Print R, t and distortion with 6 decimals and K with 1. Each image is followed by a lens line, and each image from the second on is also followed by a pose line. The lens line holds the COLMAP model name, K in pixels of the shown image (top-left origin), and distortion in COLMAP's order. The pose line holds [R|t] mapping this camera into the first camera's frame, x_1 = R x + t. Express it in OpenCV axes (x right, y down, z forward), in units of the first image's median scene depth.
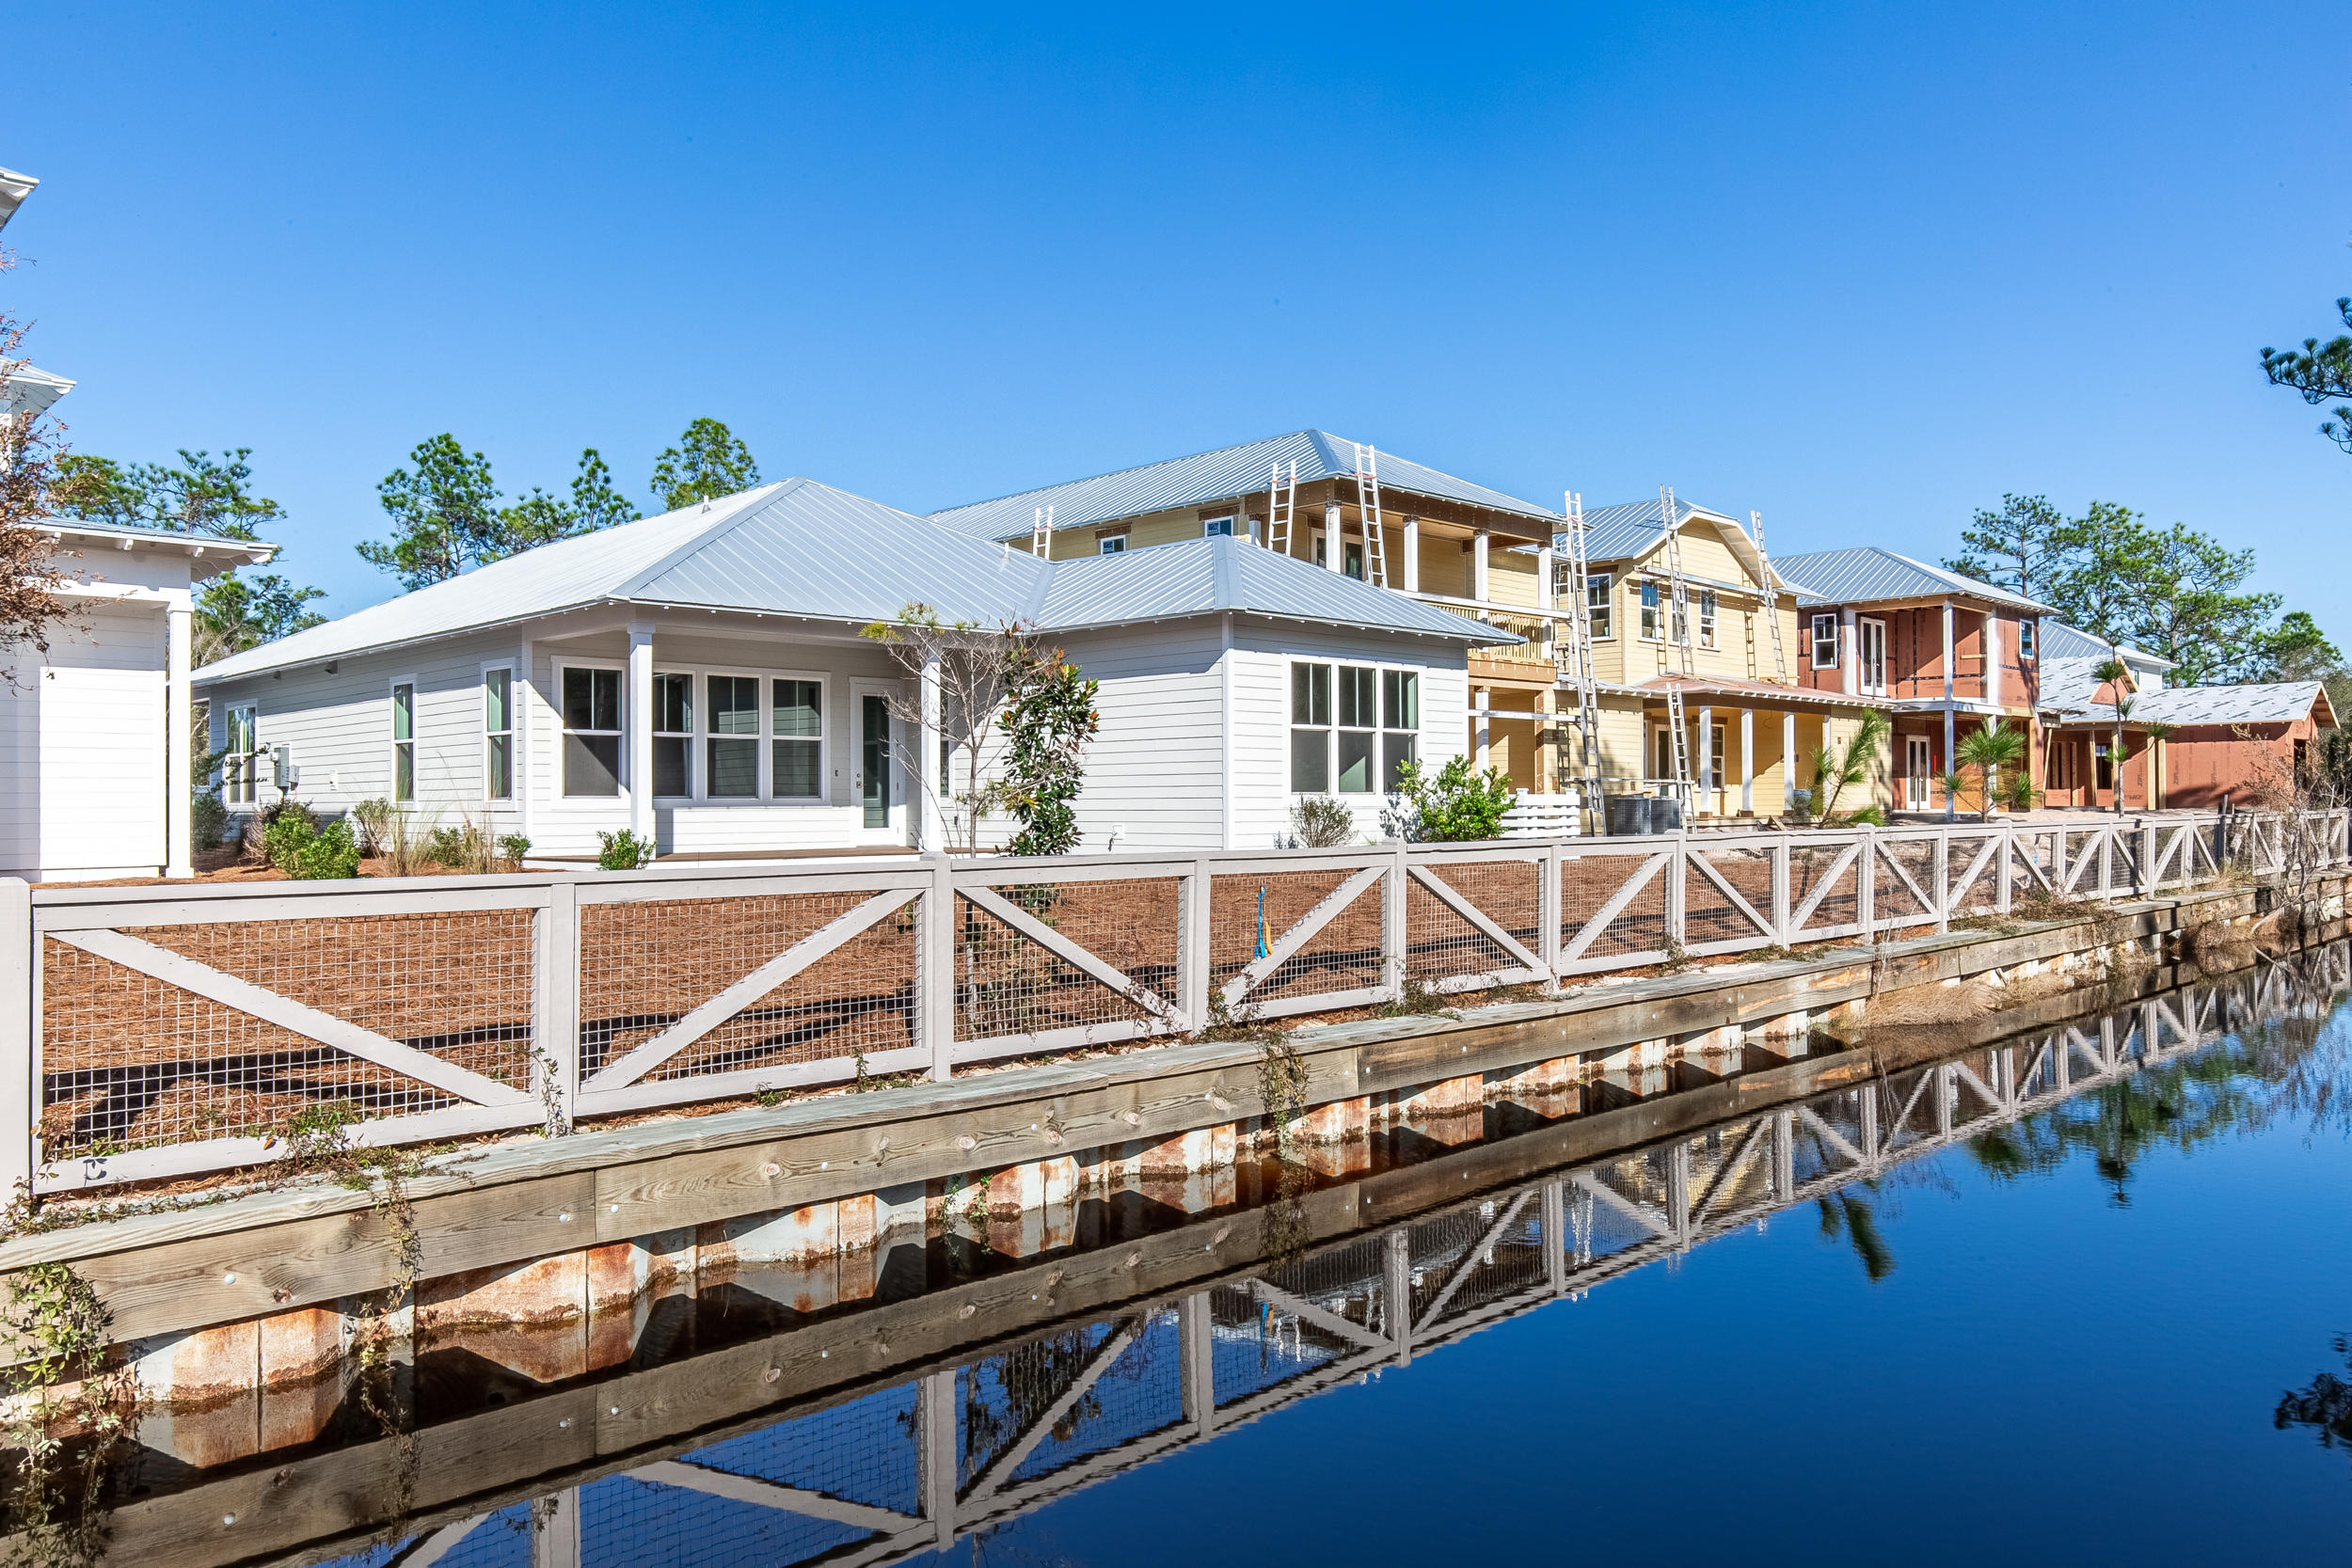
lens RADIAL K [[1618.2, 0, 1173.0], [0, 1618.2, 787.4], [0, 0, 1]] dist [0.003250, 0.003536]
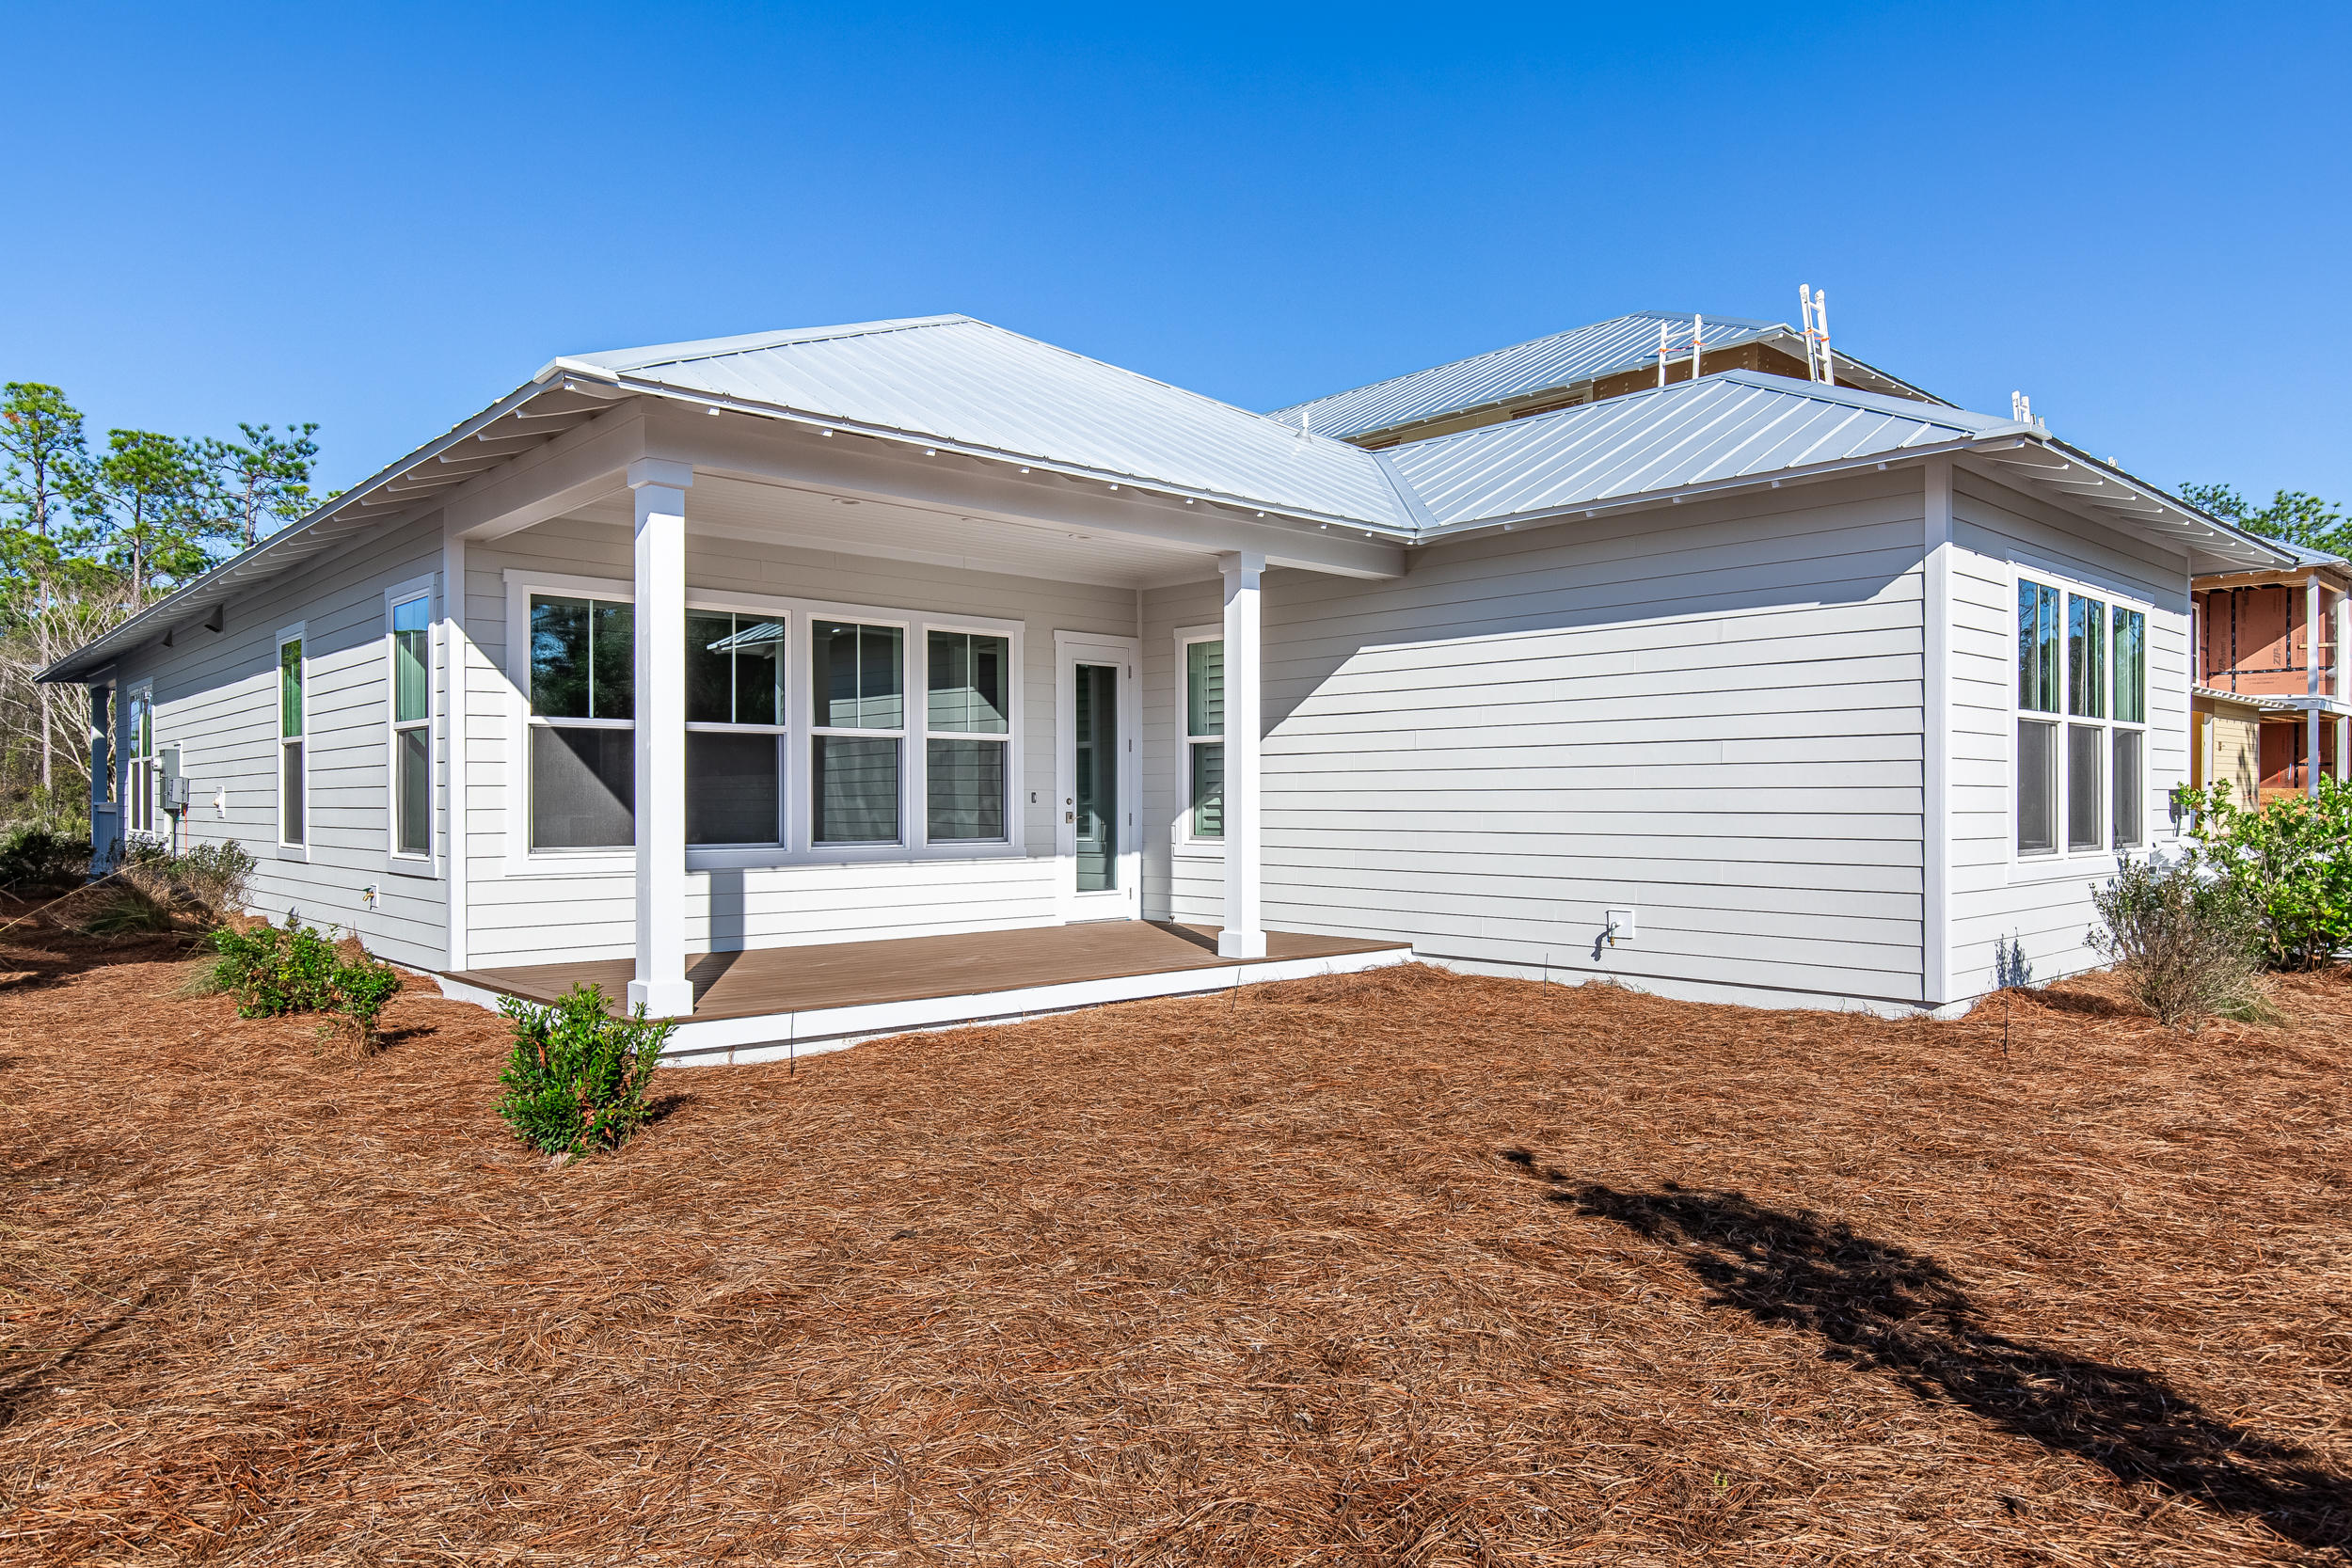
lens RADIAL K [[1473.8, 0, 1185.9], [0, 1473.8, 791.6], [0, 0, 1]] dist [0.021320, -0.002093]
pose [[0.999494, 0.003930, -0.031576, -0.138431], [-0.003830, 0.999987, 0.003222, -0.013191], [0.031588, -0.003099, 0.999496, 0.481400]]
